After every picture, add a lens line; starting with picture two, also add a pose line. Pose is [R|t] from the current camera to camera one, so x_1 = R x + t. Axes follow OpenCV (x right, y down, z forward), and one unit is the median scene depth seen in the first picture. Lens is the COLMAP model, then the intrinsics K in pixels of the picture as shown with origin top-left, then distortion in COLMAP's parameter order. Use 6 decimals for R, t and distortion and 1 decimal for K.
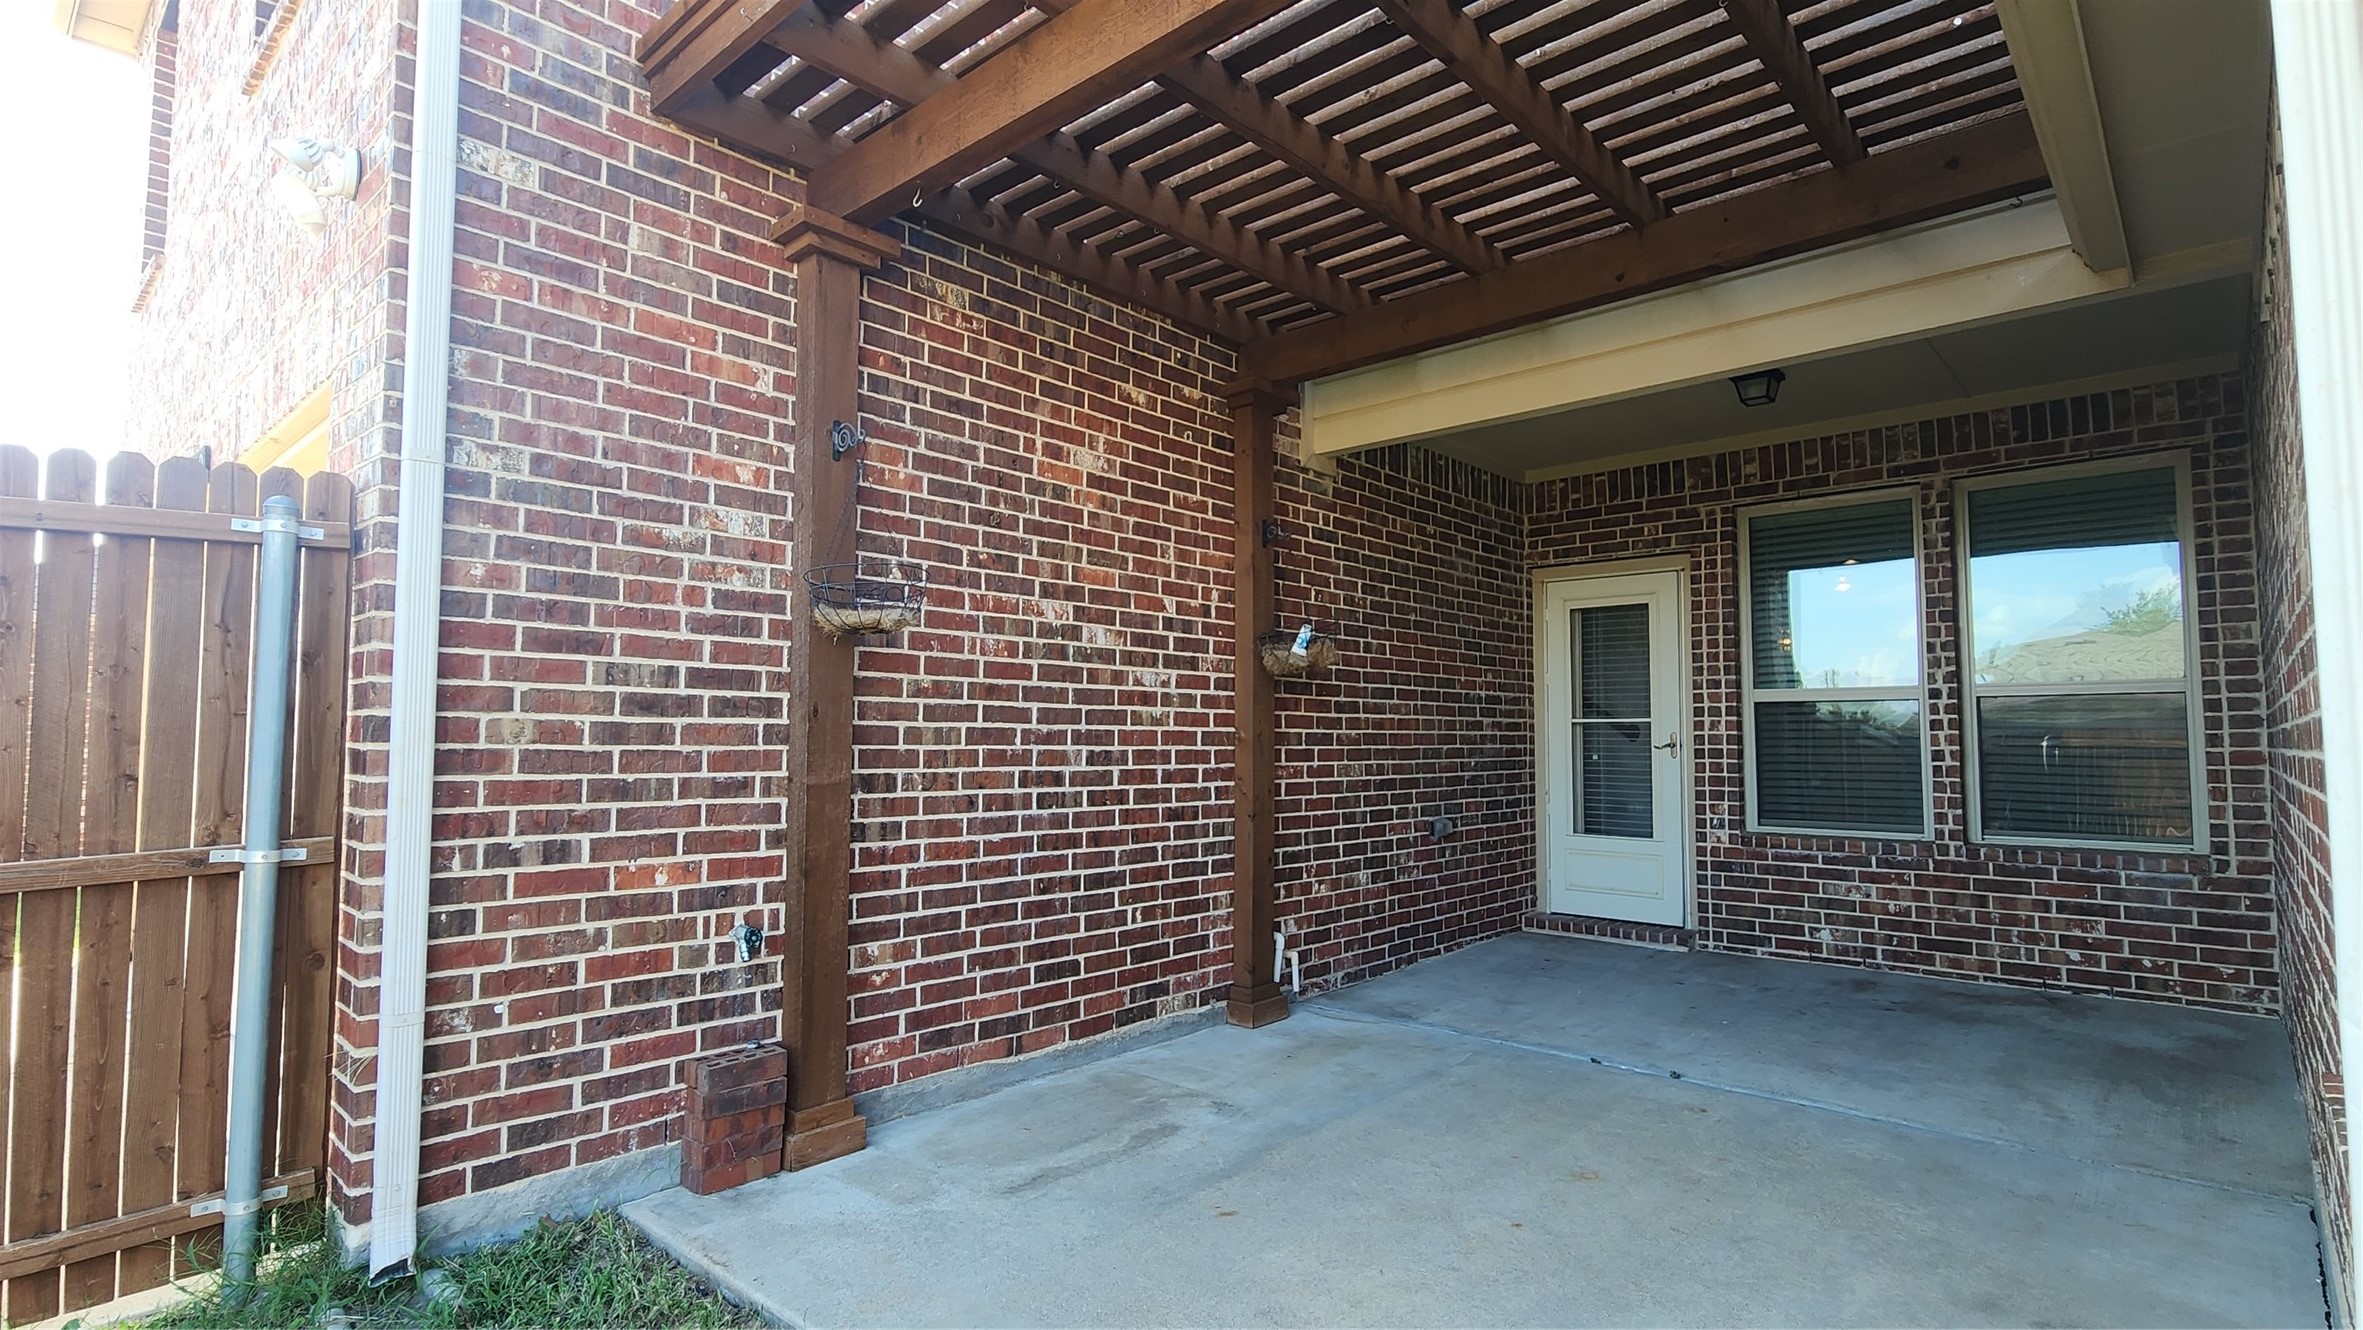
lens RADIAL K [[1146.8, 0, 1187.7], [0, 1146.8, 671.8], [0, 0, 1]] dist [0.007315, -0.001688]
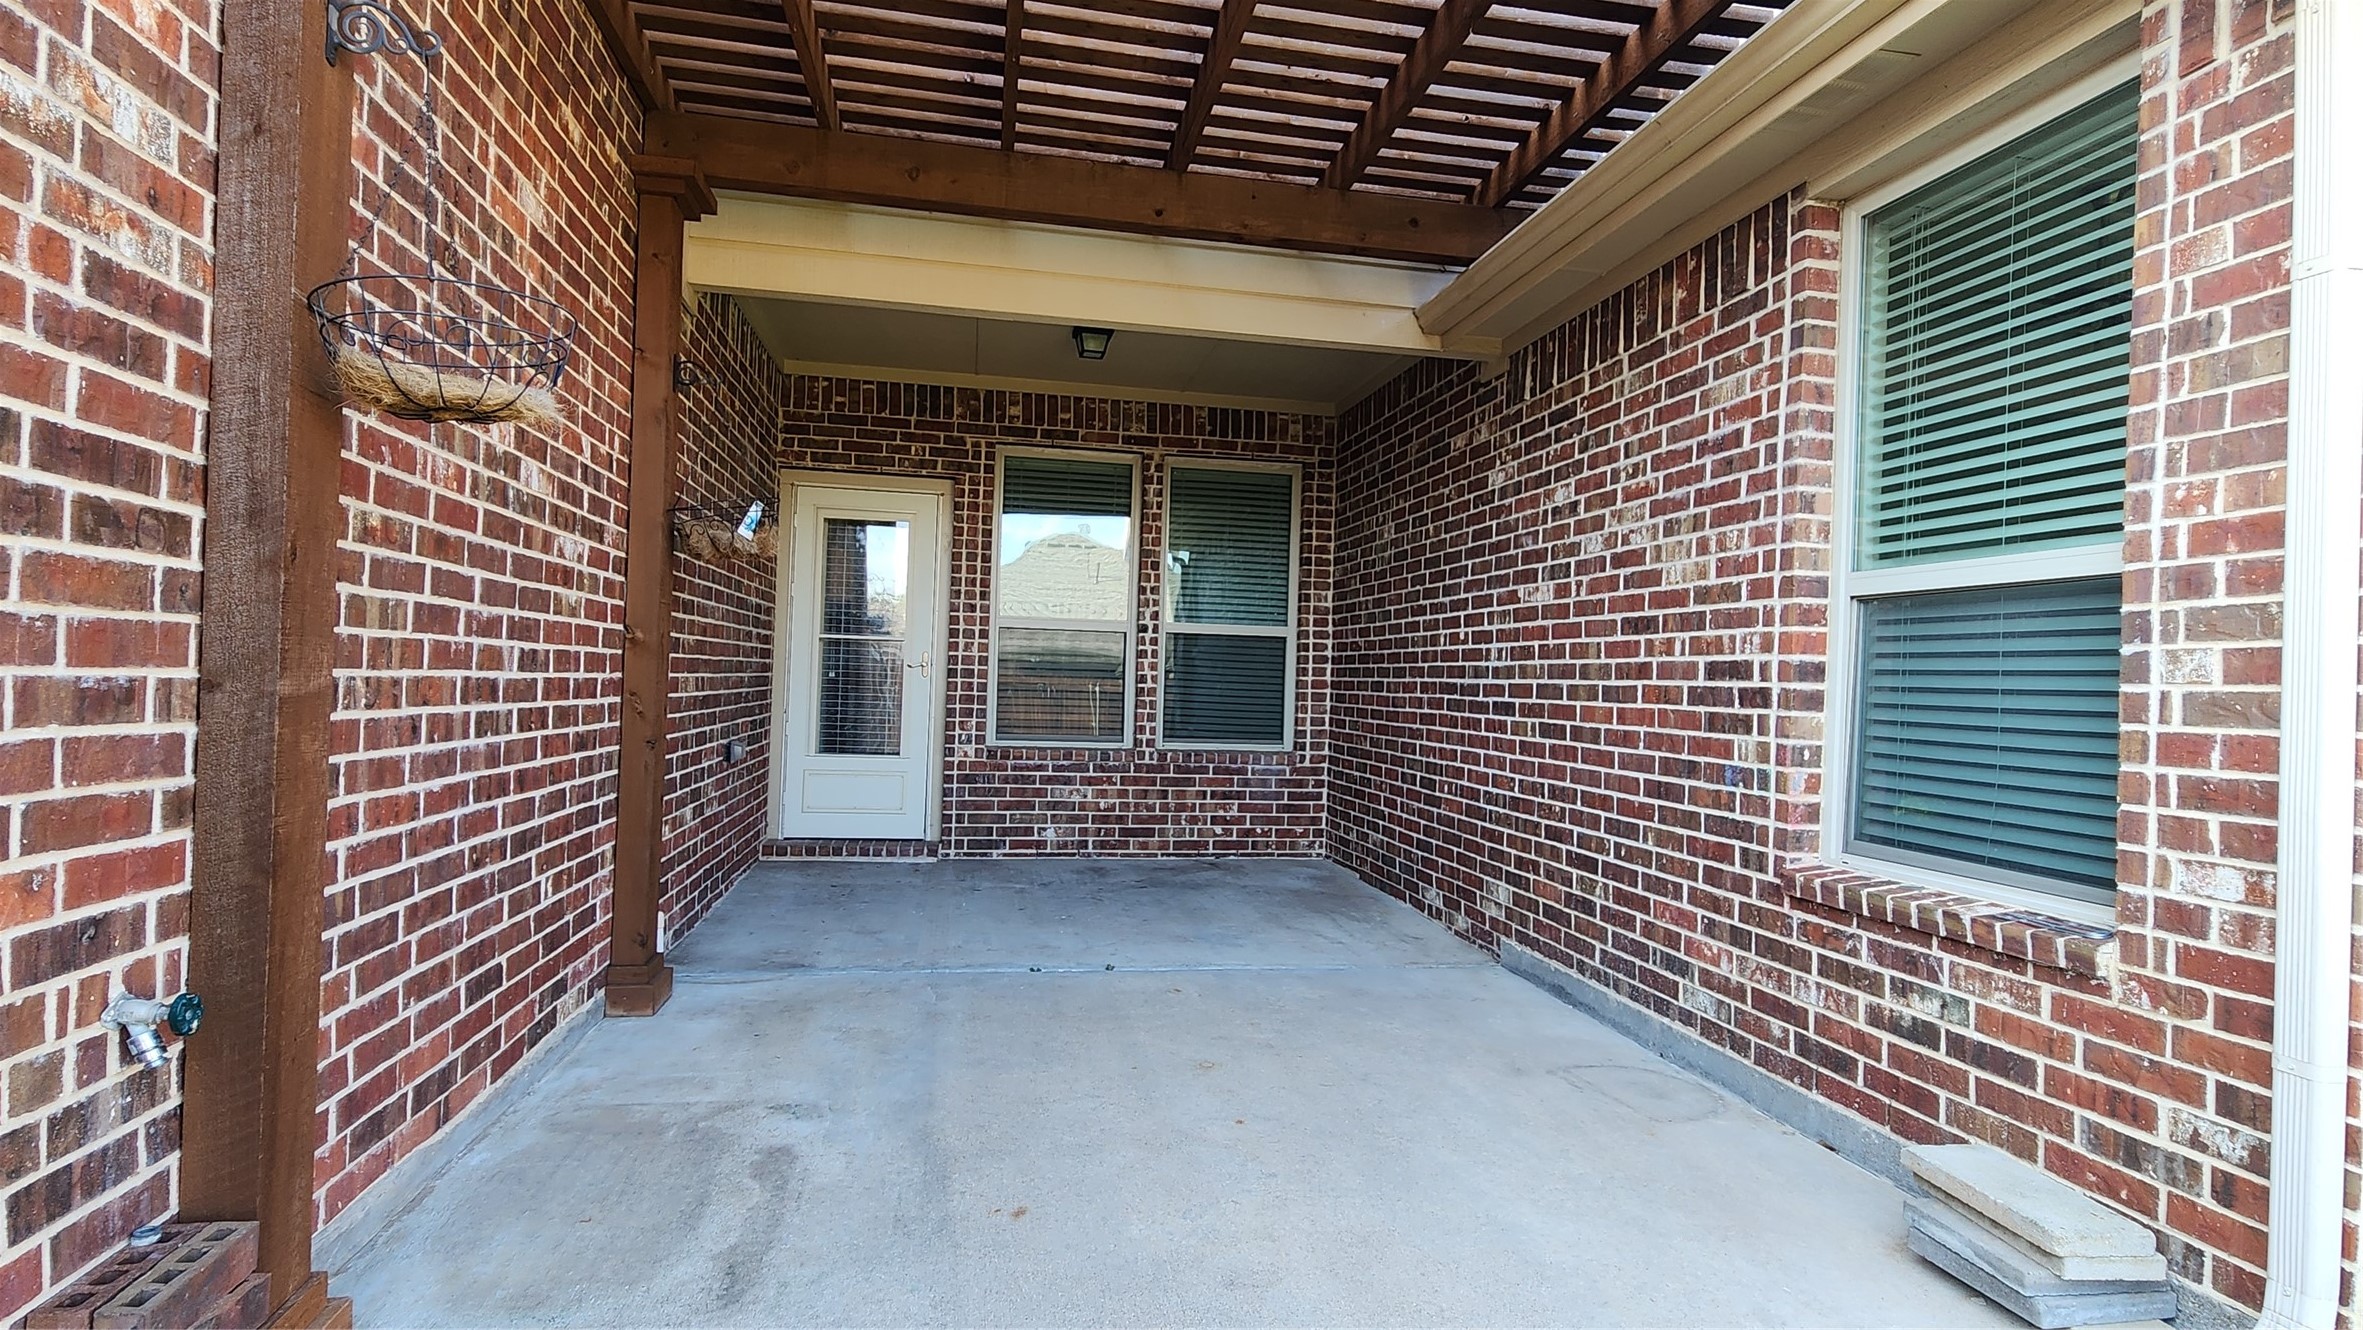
lens RADIAL K [[1146.8, 0, 1187.7], [0, 1146.8, 671.8], [0, 0, 1]] dist [0.007315, -0.001688]
pose [[0.603367, 0.023379, 0.797121, -0.327212], [-0.078606, 0.996446, 0.030274, 0.027131], [-0.793580, -0.080925, 0.603060, 0.250843]]
